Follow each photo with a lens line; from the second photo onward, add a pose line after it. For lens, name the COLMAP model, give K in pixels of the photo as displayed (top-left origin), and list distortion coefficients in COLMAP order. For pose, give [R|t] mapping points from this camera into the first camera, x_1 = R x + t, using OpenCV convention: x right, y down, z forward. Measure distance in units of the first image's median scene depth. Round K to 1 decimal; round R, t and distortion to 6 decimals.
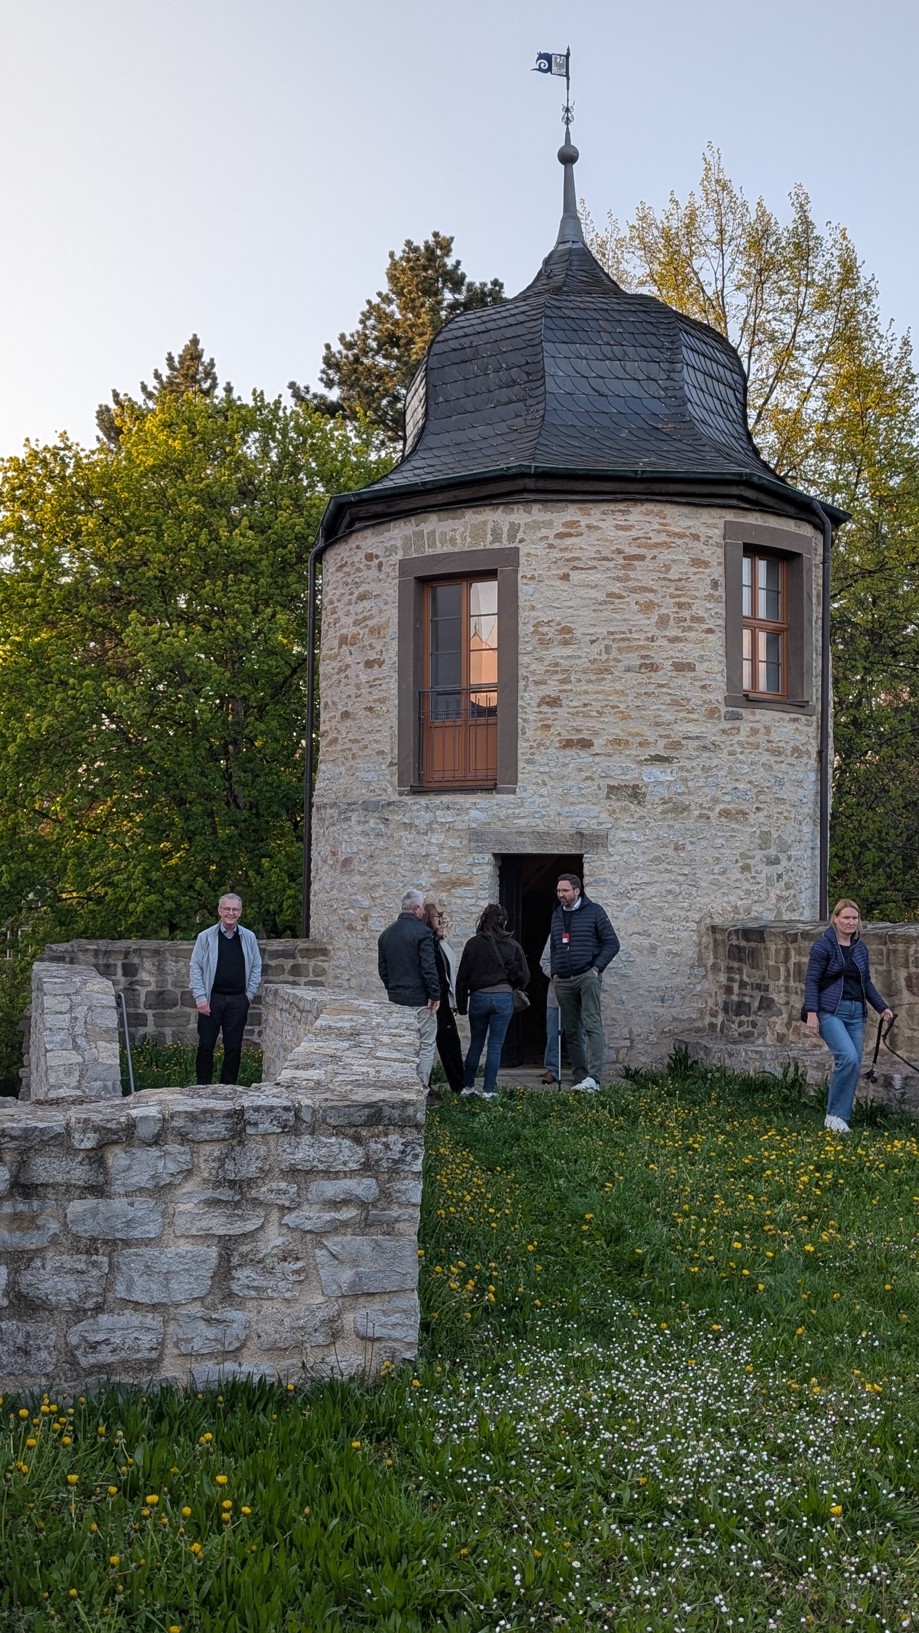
lens RADIAL K [[1180.0, 0, 460.8], [0, 1180.0, 818.3], [0, 0, 1]] dist [-0.005021, -0.000231]
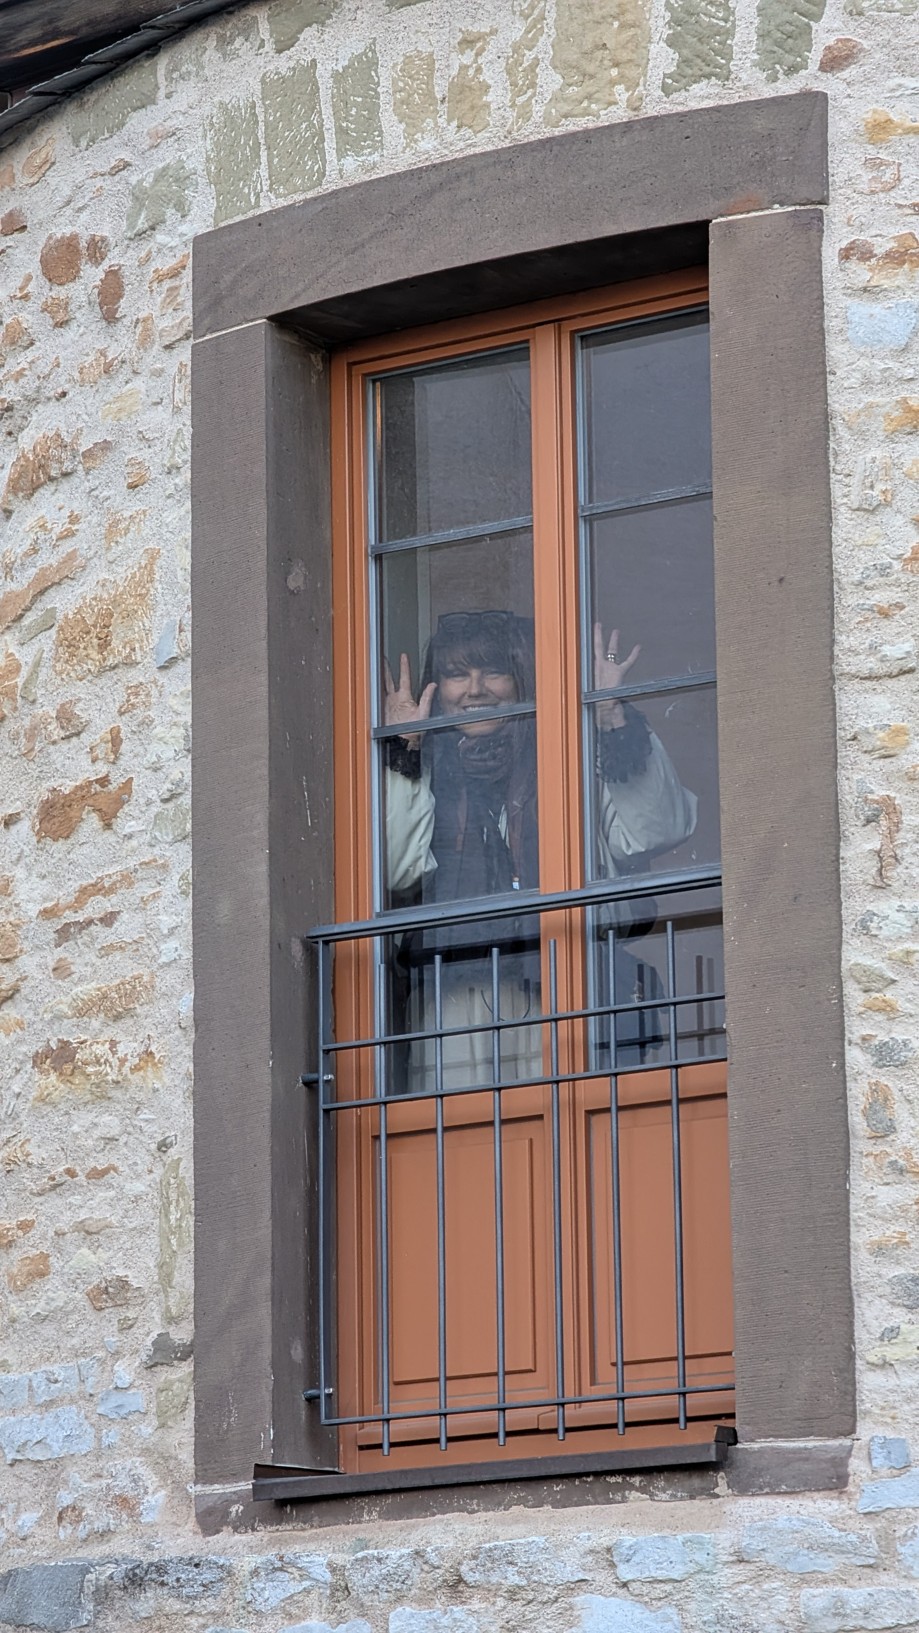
lens RADIAL K [[5372.6, 0, 459.3], [0, 5372.6, 818.4], [0, 0, 1]] dist [0.214910, 0.000000]
pose [[0.998229, -0.031187, -0.050651, 0.029102], [0.022488, 0.986199, -0.164027, 0.008495], [0.055067, 0.162598, 0.985155, 0.195209]]
